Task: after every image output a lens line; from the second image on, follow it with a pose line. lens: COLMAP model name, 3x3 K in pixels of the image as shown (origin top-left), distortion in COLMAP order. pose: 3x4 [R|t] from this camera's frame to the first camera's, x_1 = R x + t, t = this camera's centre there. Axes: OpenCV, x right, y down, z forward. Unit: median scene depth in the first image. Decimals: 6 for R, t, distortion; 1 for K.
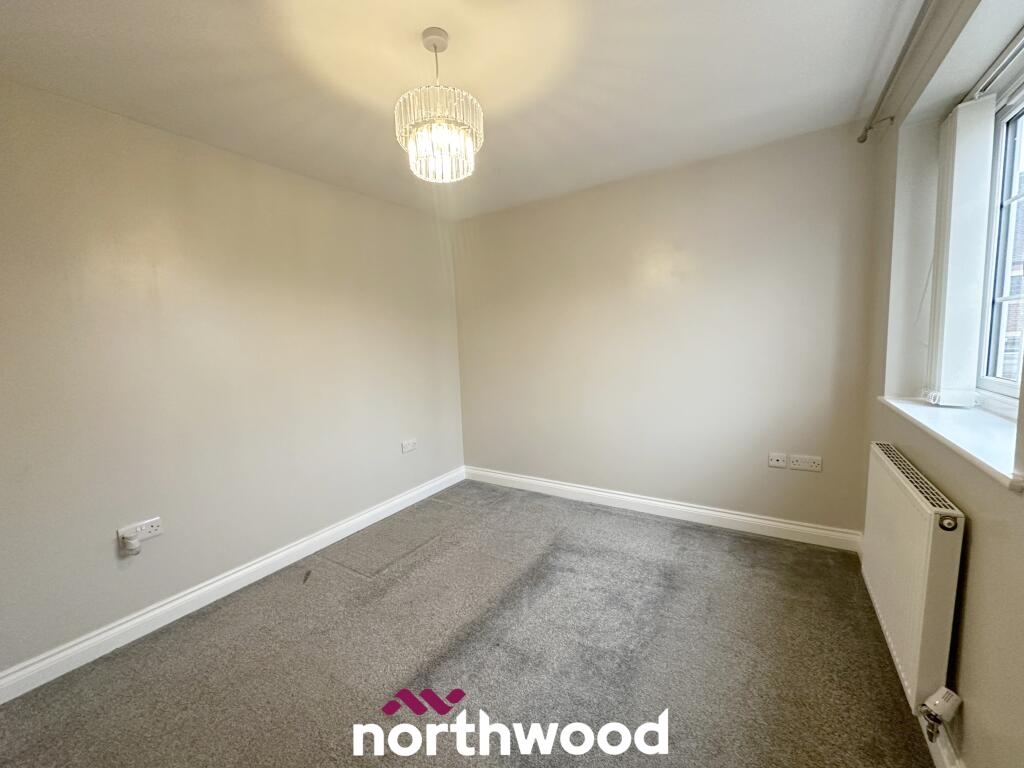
lens RADIAL K [[407.2, 0, 512.6], [0, 407.2, 385.3], [0, 0, 1]] dist [-0.000493, -0.000290]
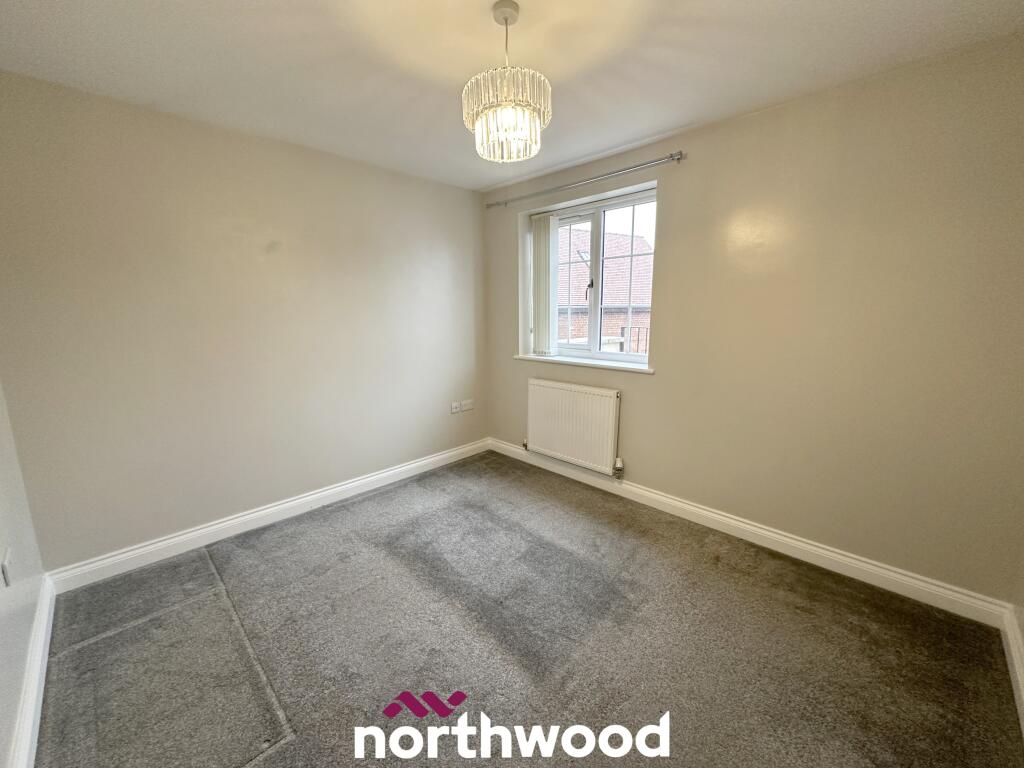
lens RADIAL K [[407.2, 0, 512.9], [0, 407.2, 383.0], [0, 0, 1]] dist [-0.000493, -0.000290]
pose [[0.206905, -0.136998, 0.968722, -0.659117], [0.107735, 0.987316, 0.116617, -0.047192], [-0.972411, 0.080236, 0.219040, 0.442716]]
